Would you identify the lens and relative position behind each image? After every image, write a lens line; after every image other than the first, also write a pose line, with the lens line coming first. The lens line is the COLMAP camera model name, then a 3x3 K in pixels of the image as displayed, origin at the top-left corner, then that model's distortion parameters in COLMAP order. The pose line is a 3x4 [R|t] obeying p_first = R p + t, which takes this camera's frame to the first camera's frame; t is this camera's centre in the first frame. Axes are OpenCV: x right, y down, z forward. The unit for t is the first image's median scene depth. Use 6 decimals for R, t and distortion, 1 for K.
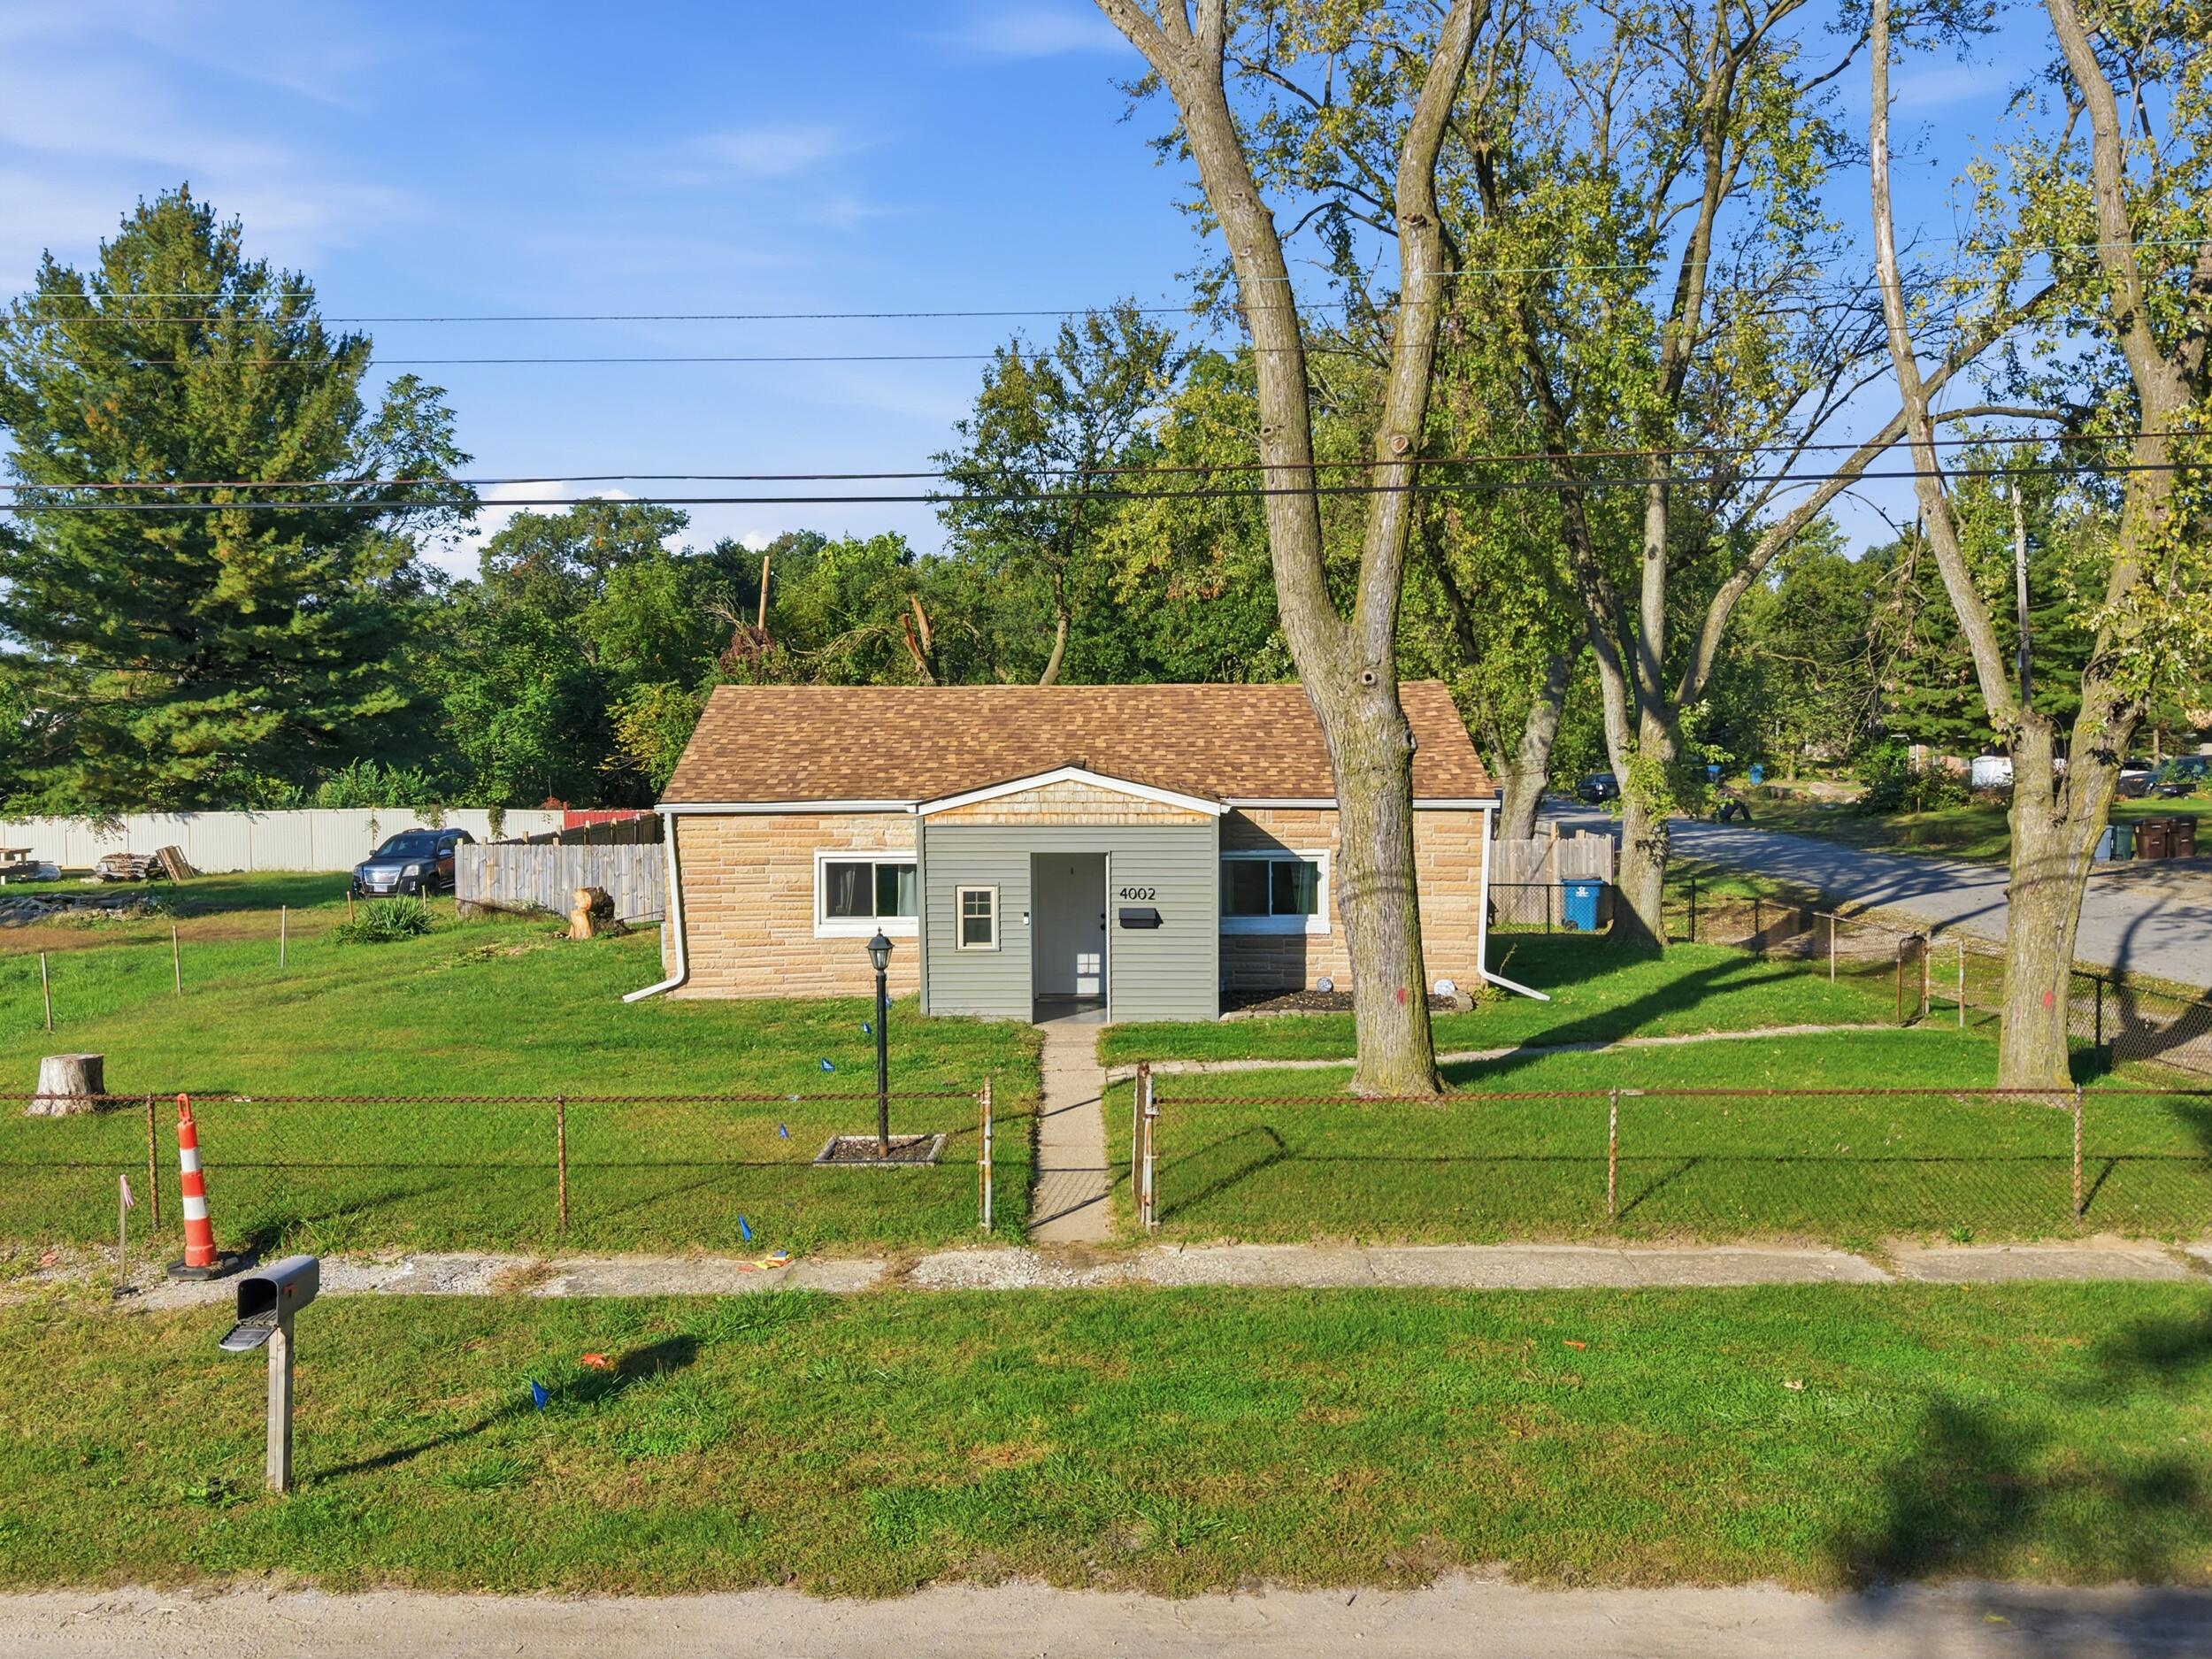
lens RADIAL K [[1814.2, 0, 1114.1], [0, 1814.2, 835.0], [0, 0, 1]] dist [0.178618, -0.354415]
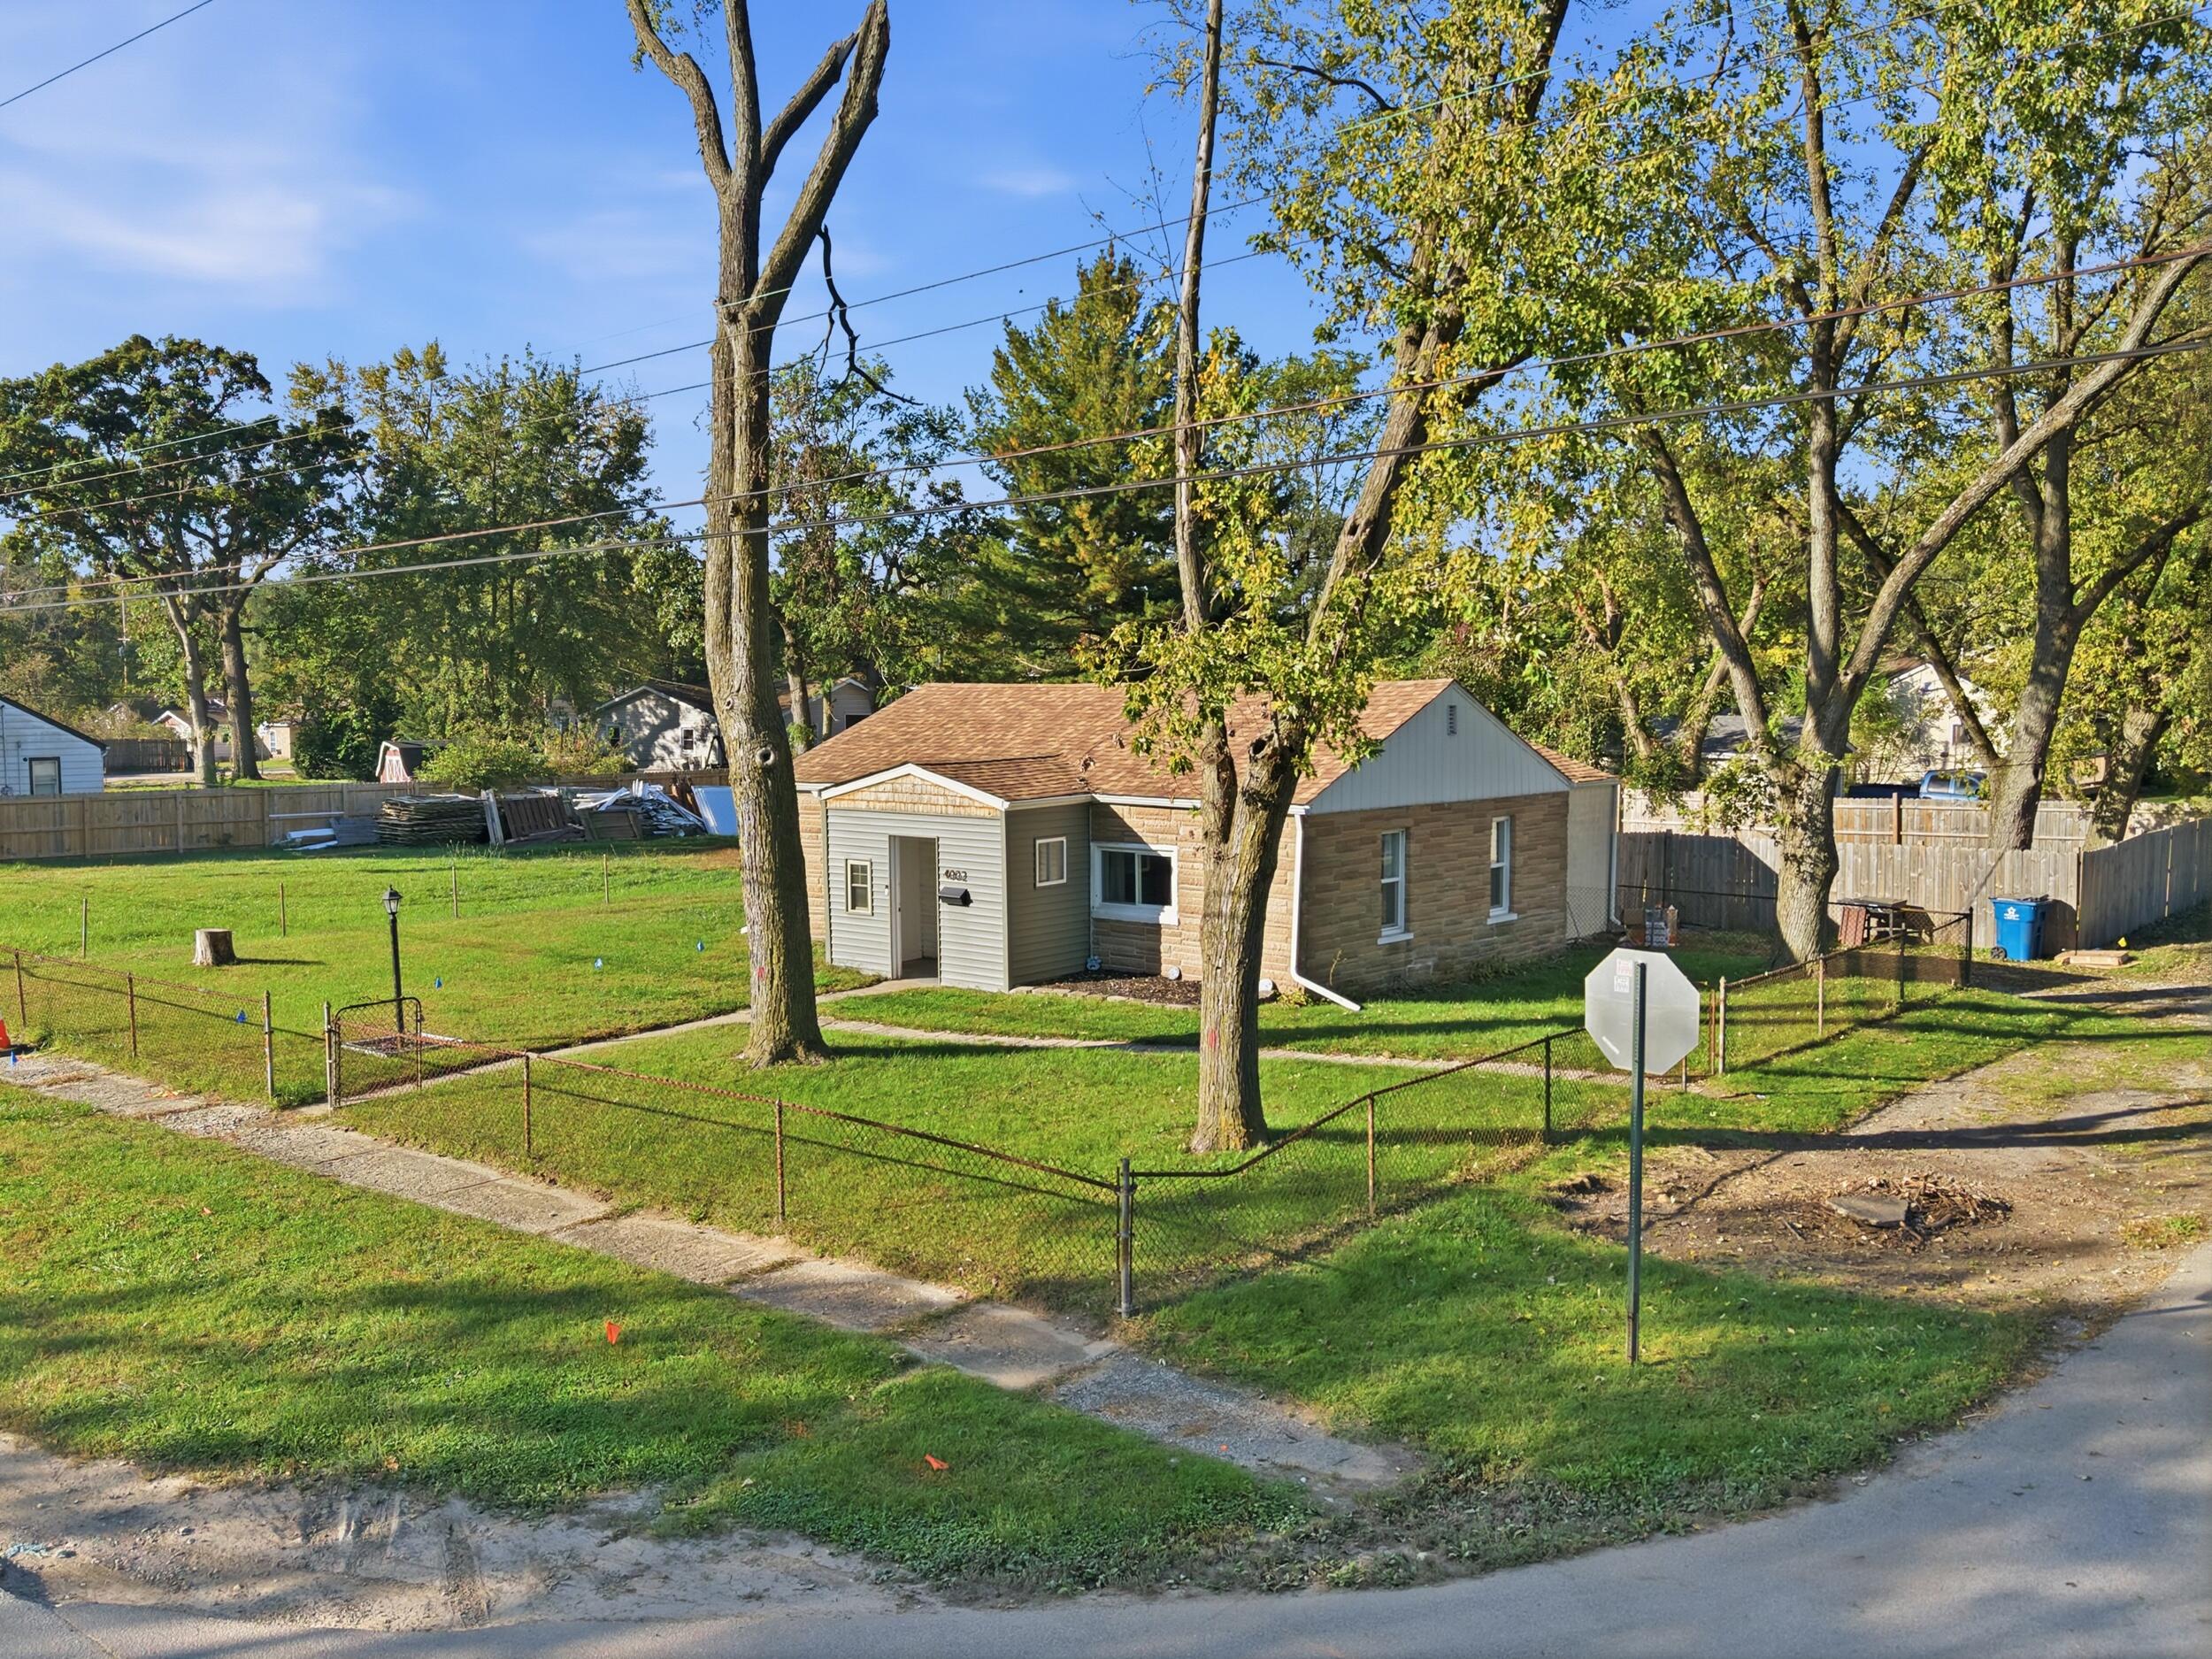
lens RADIAL K [[1814.2, 0, 1114.1], [0, 1814.2, 835.0], [0, 0, 1]] dist [0.178618, -0.354415]
pose [[0.790901, 0.052784, -0.609663, 0.760409], [-0.035277, 0.998549, 0.040689, -0.041678], [0.610927, -0.010674, 0.791615, 0.146666]]
